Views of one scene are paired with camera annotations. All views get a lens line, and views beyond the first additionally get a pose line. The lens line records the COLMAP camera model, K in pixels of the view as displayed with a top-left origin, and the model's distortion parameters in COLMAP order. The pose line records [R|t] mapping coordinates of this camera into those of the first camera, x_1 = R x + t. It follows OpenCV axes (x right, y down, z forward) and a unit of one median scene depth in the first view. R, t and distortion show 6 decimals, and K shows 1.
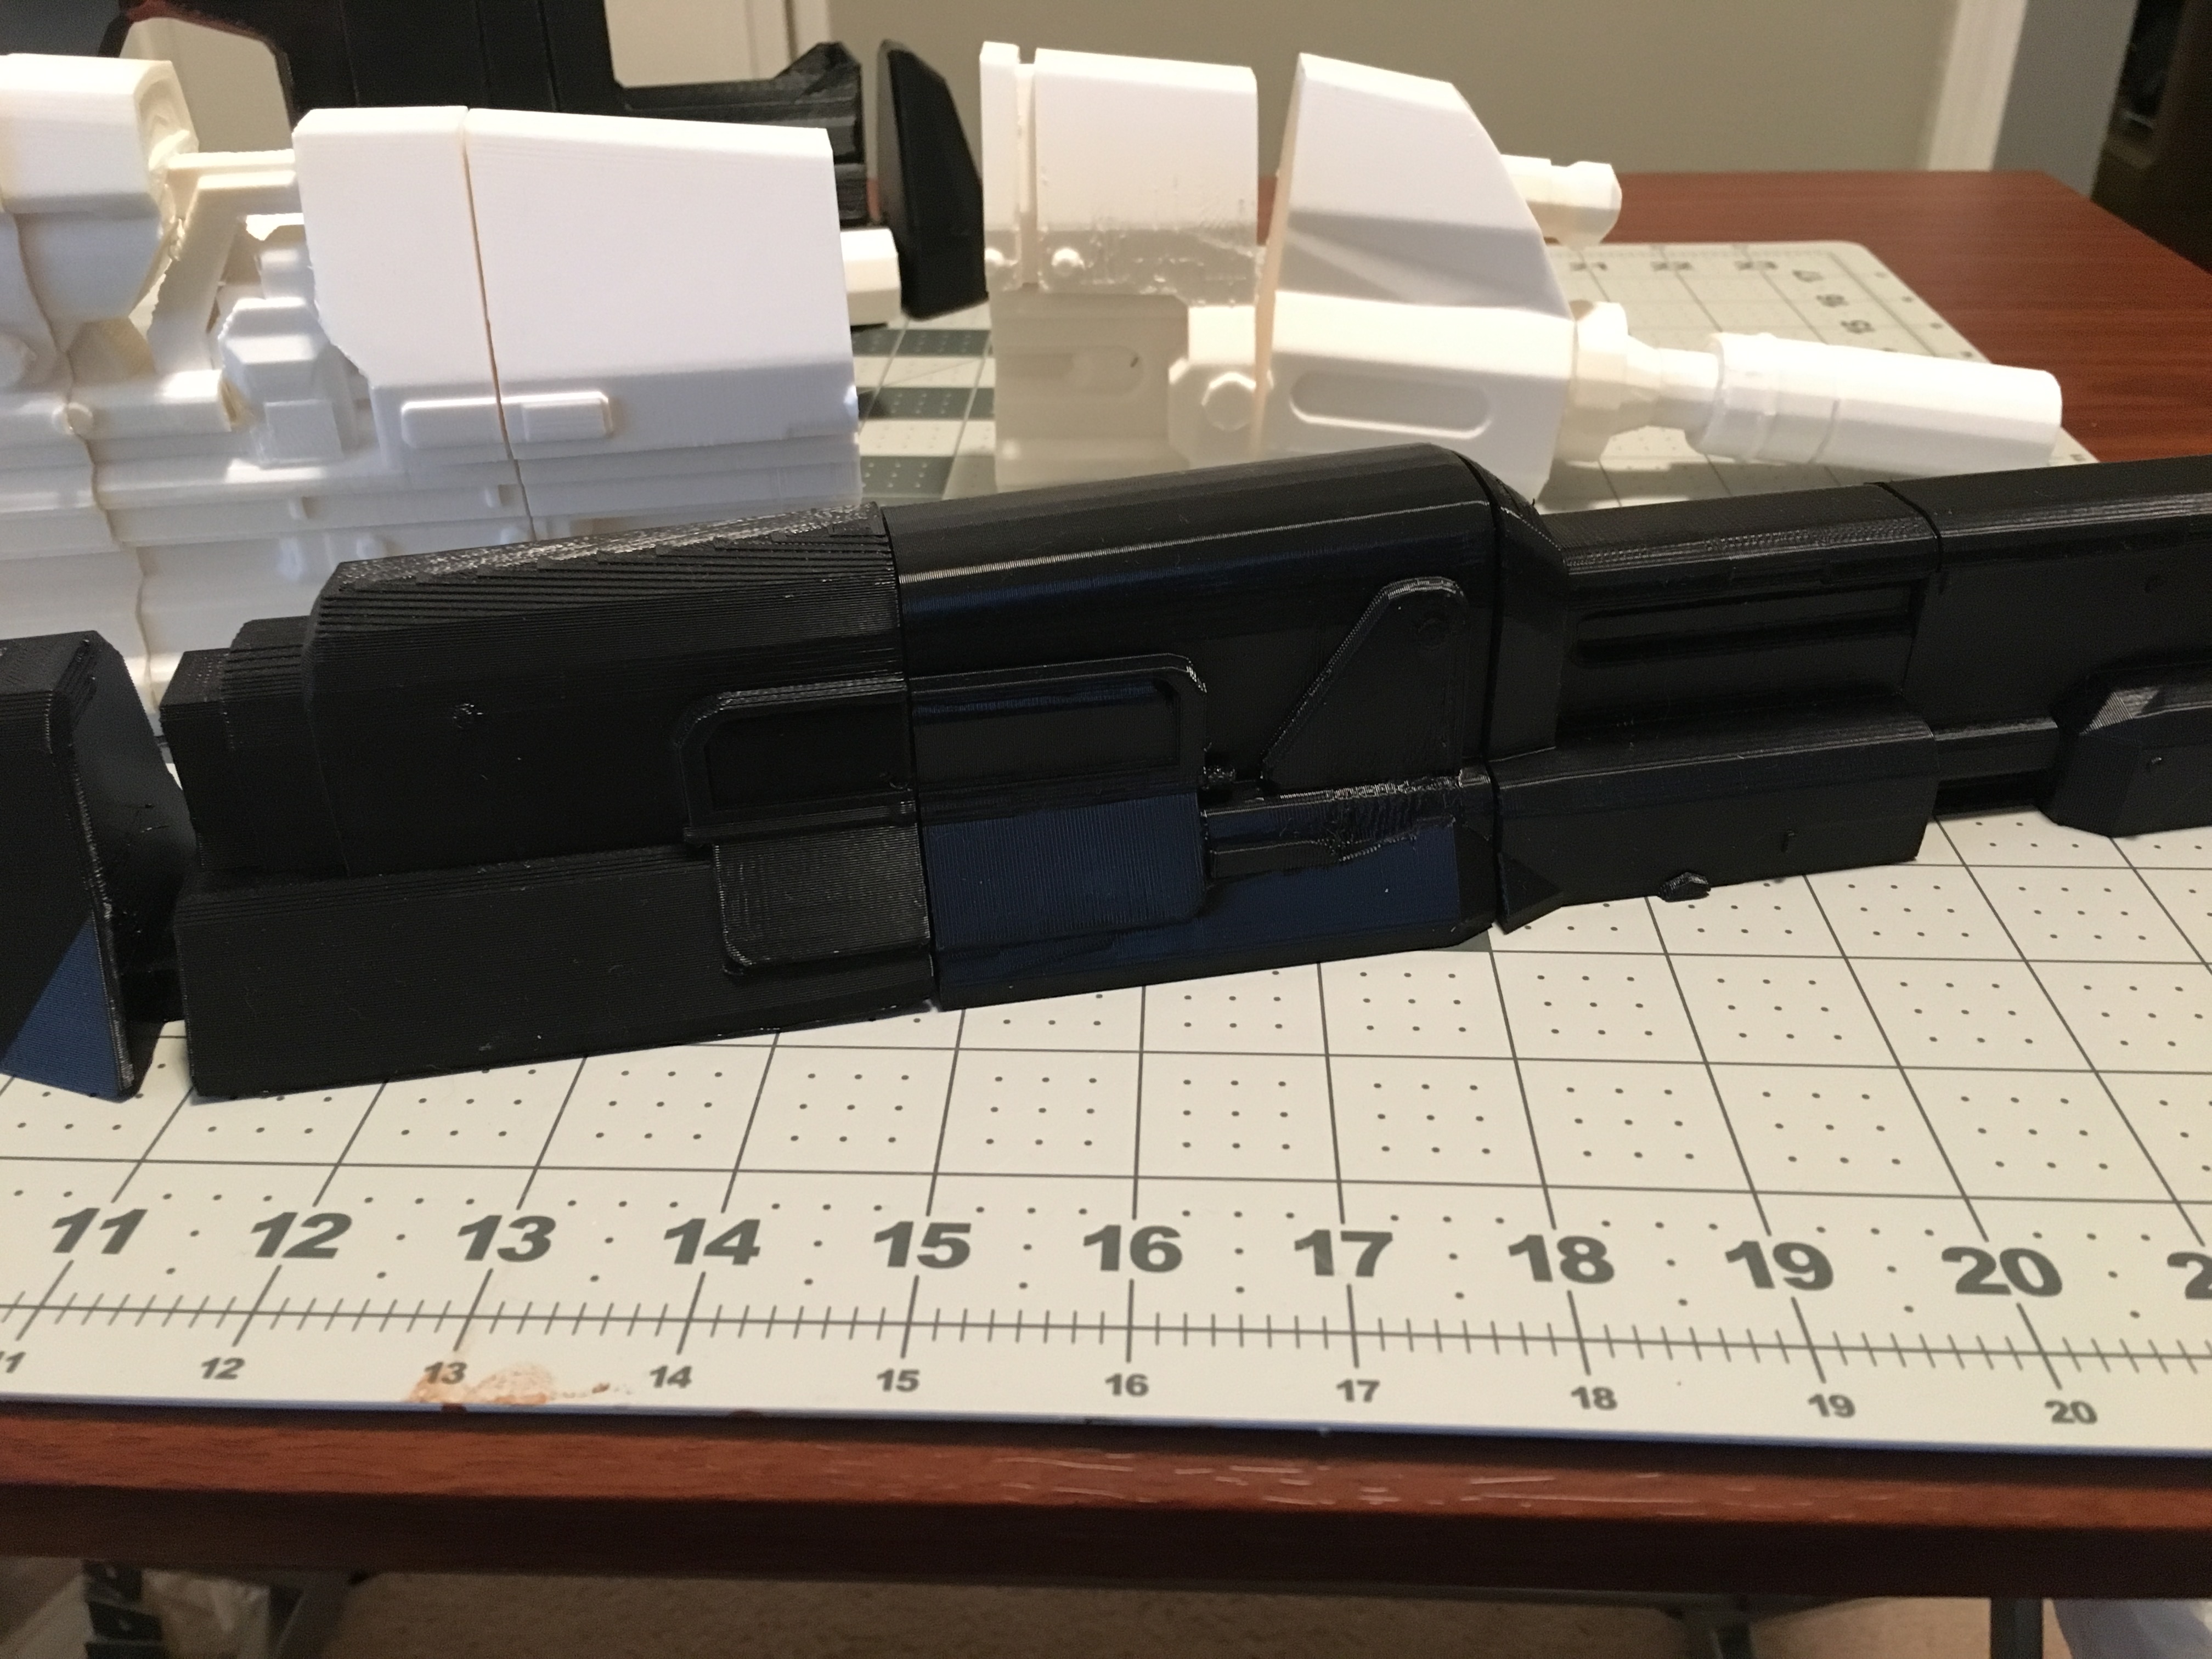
lens RADIAL K [[1899.3, 0, 1106.0], [0, 1899.3, 829.5], [0, 0, 1]] dist [0.083319, -0.117627]
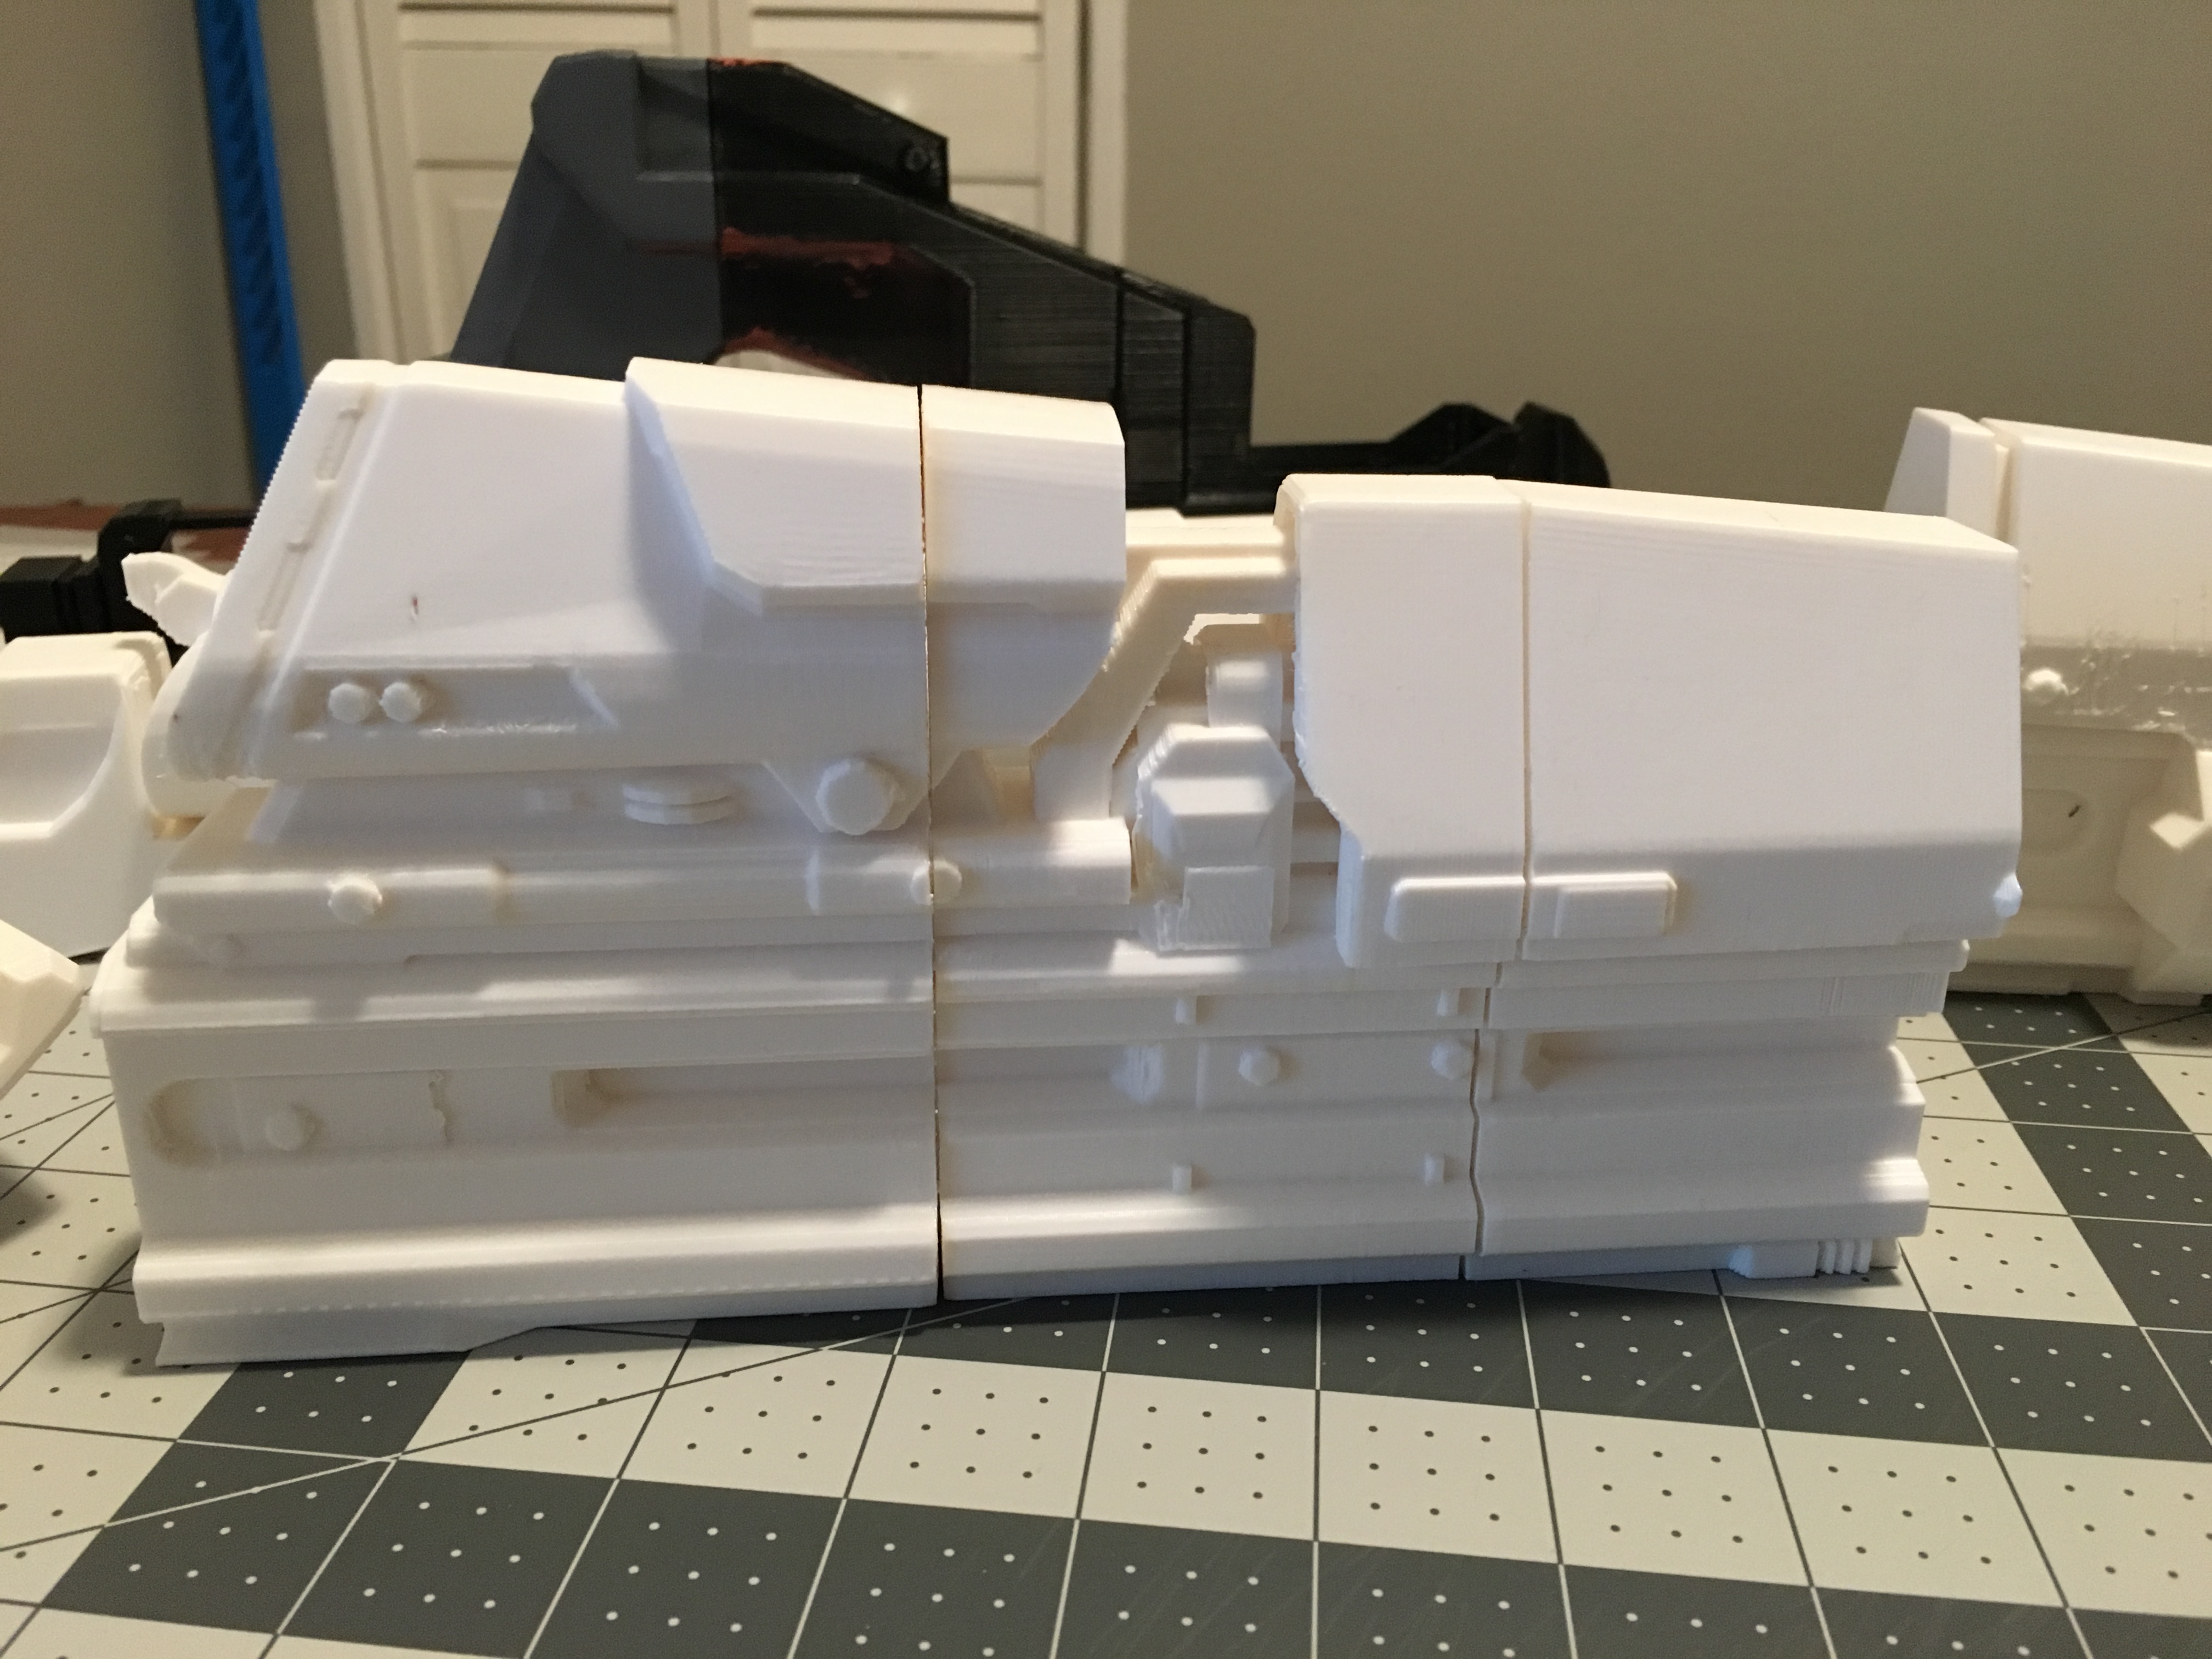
lens RADIAL K [[1917.7, 0, 1106.0], [0, 1917.7, 829.5], [0, 0, 1]] dist [0.078044, -0.131757]
pose [[0.997396, 0.047538, -0.054237, -0.435336], [-0.056068, 0.984103, -0.168517, -0.117308], [0.045364, 0.171119, 0.984205, 0.309240]]
